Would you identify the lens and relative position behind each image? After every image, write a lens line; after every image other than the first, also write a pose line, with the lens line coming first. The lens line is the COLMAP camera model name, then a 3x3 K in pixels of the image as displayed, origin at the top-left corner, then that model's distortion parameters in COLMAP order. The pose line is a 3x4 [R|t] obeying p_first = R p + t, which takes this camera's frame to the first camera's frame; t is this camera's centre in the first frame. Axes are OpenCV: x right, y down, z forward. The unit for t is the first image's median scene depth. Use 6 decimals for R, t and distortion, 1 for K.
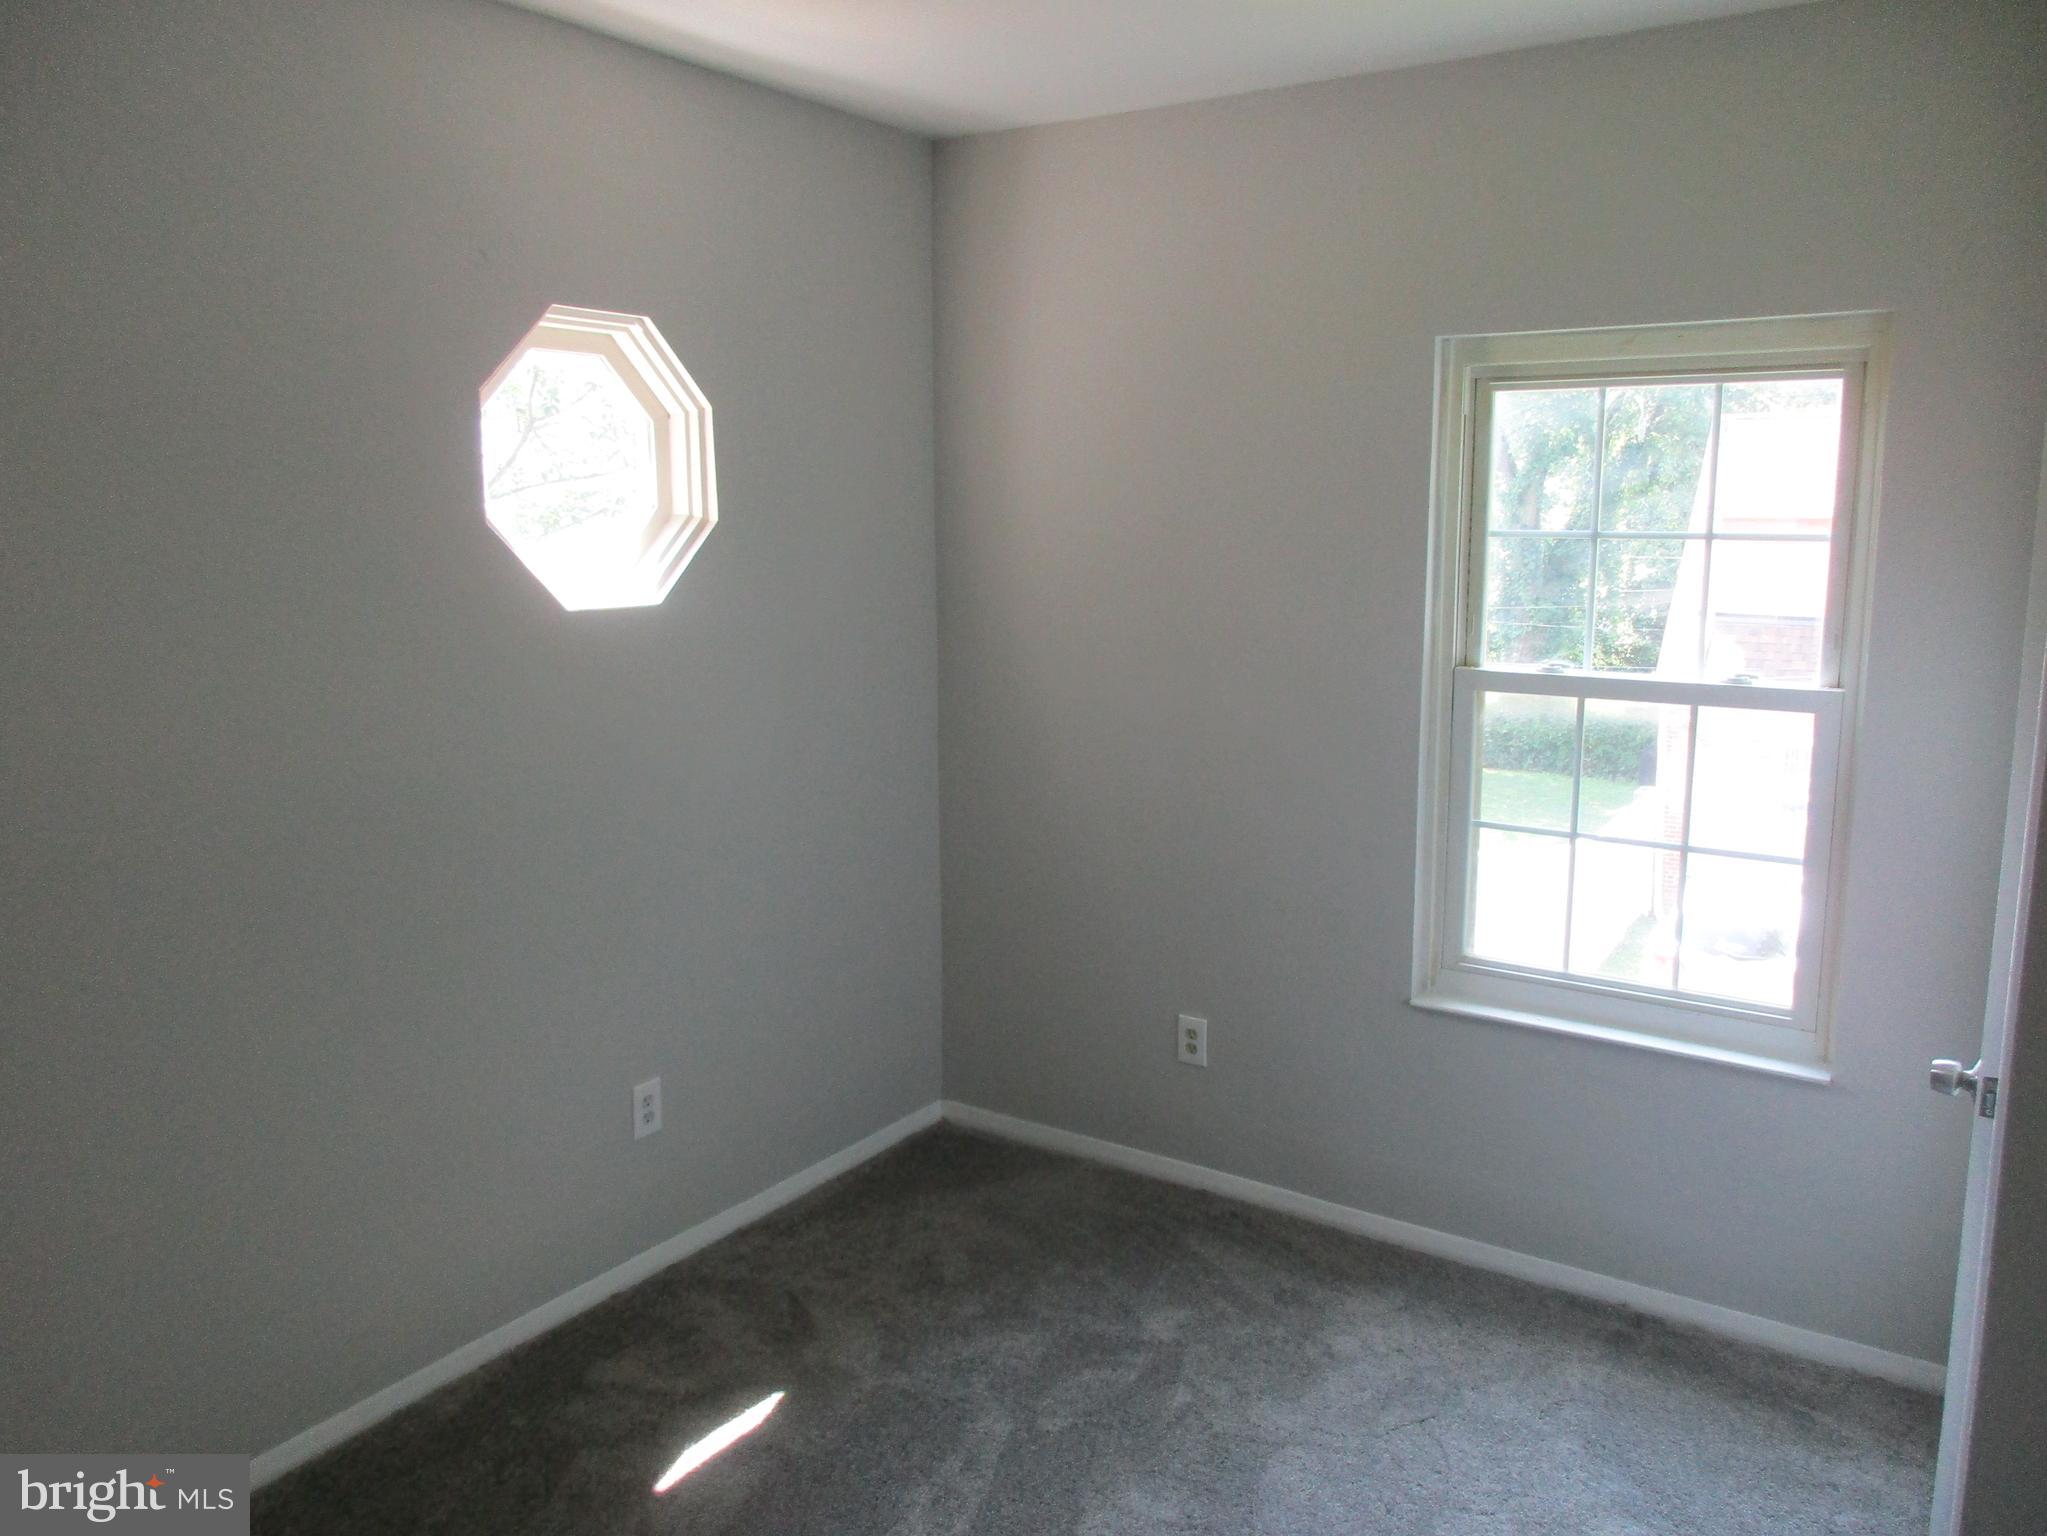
lens RADIAL K [[1529.0, 0, 1030.0], [0, 1529.0, 760.6], [0, 0, 1]] dist [0.006671, 0.005324]
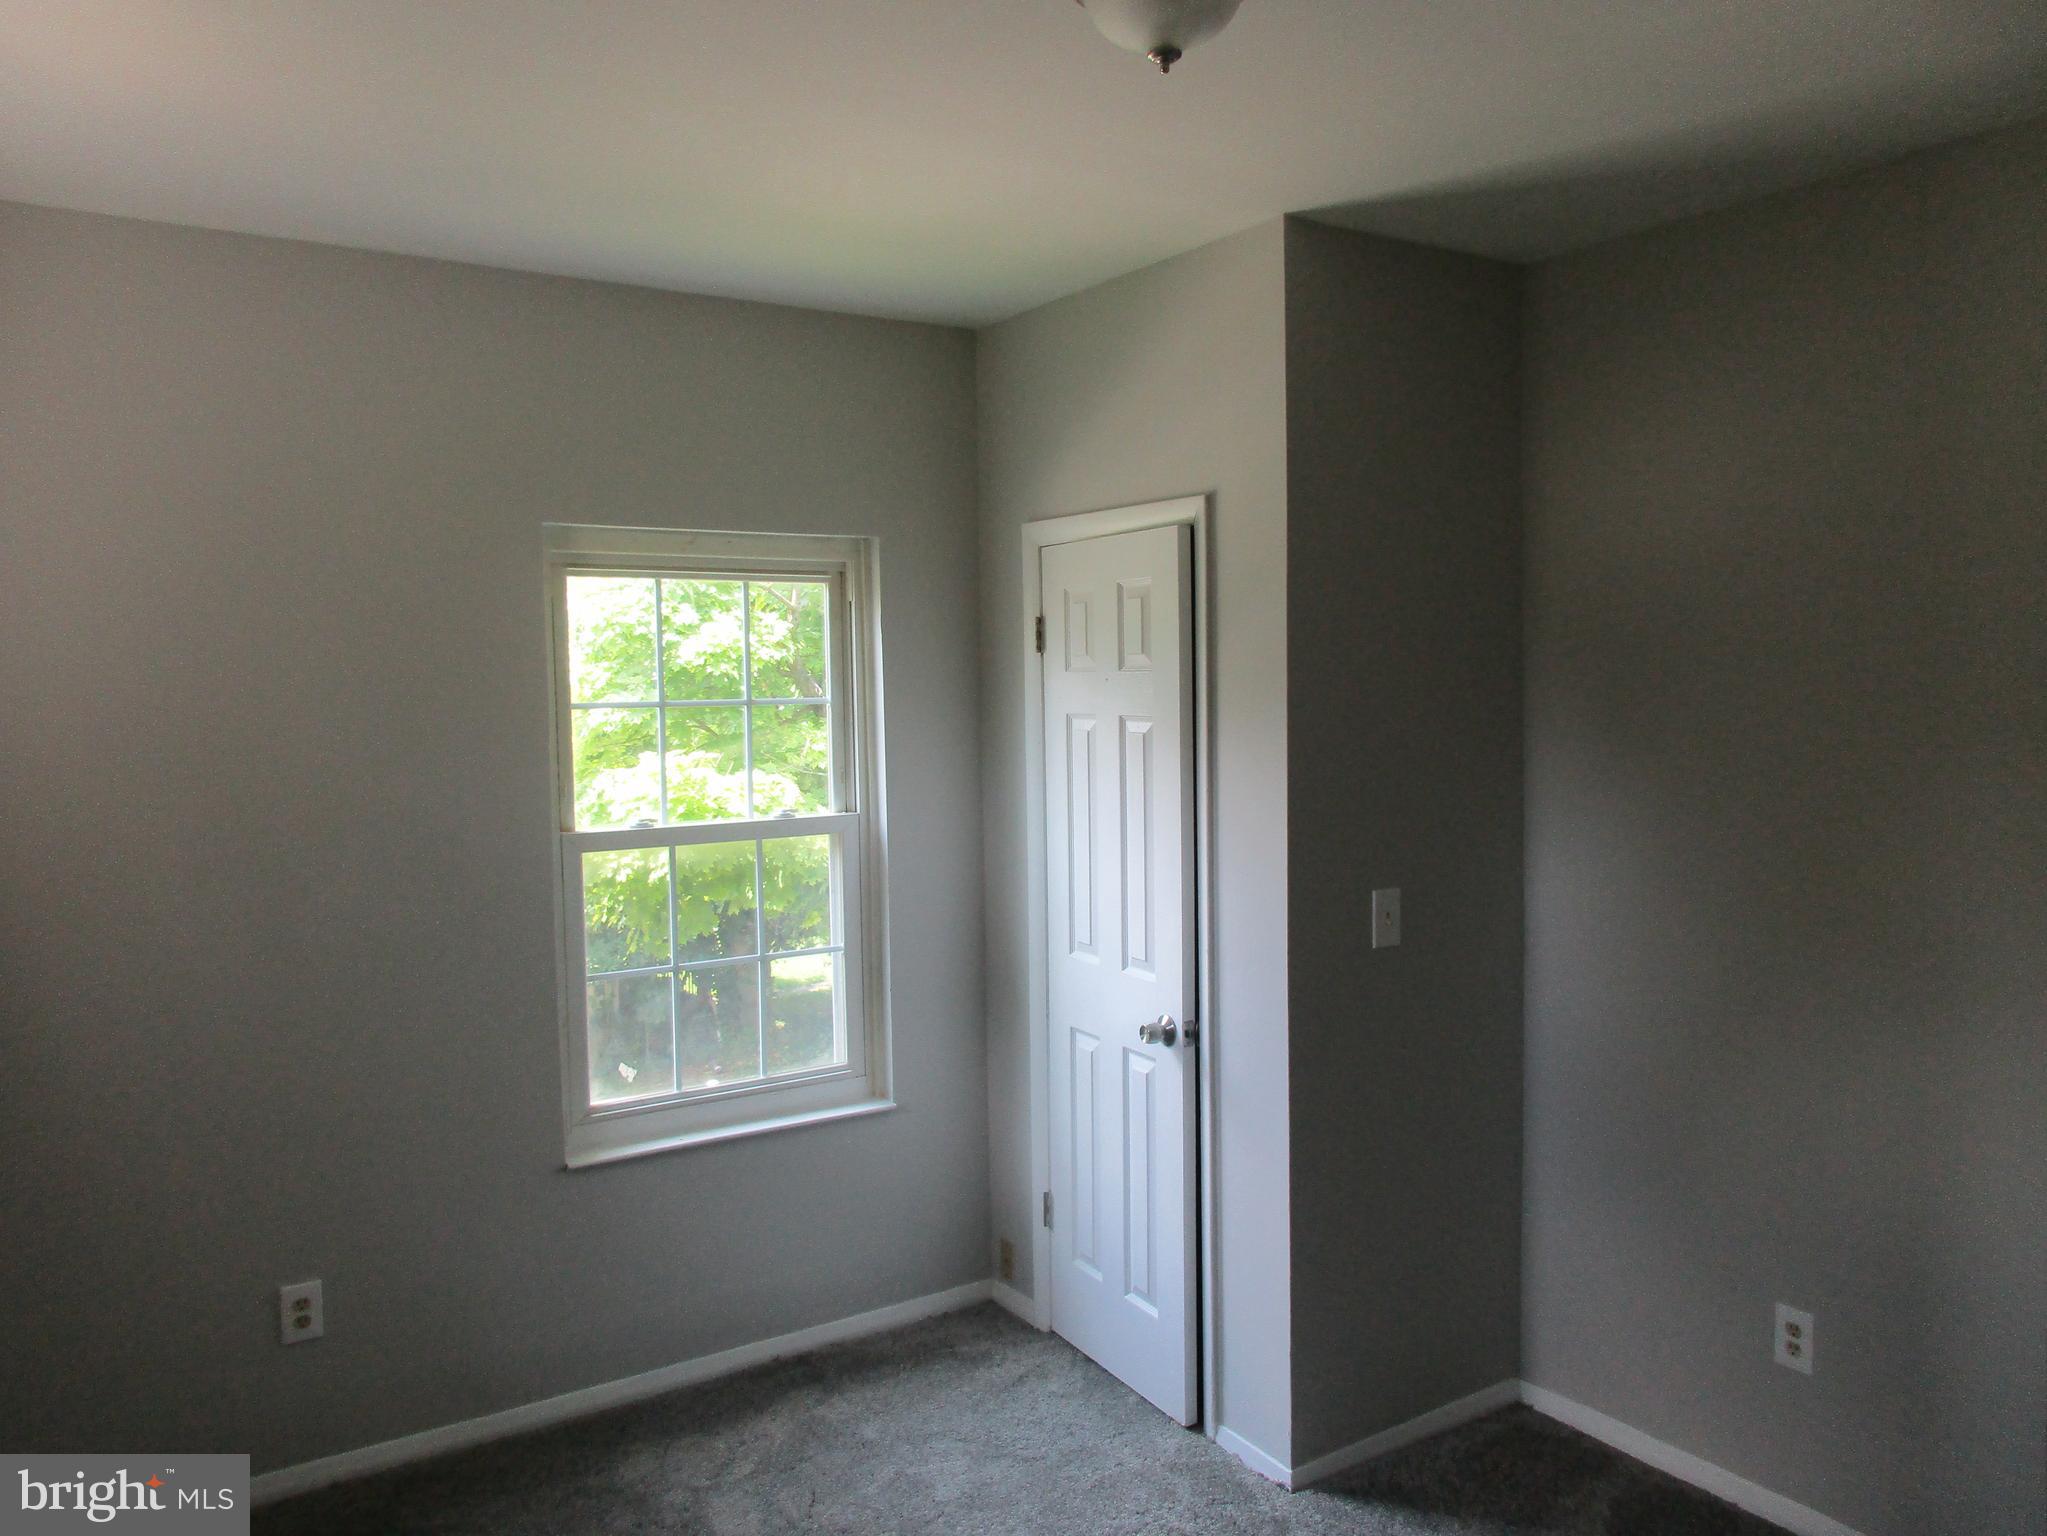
lens RADIAL K [[1529.0, 0, 1030.7], [0, 1529.0, 770.8], [0, 0, 1]] dist [0.006671, 0.005324]
pose [[0.392713, -0.069070, 0.917064, -0.572741], [0.163960, 0.986459, 0.004084, -0.057272], [-0.904927, 0.148758, 0.398720, 0.298082]]
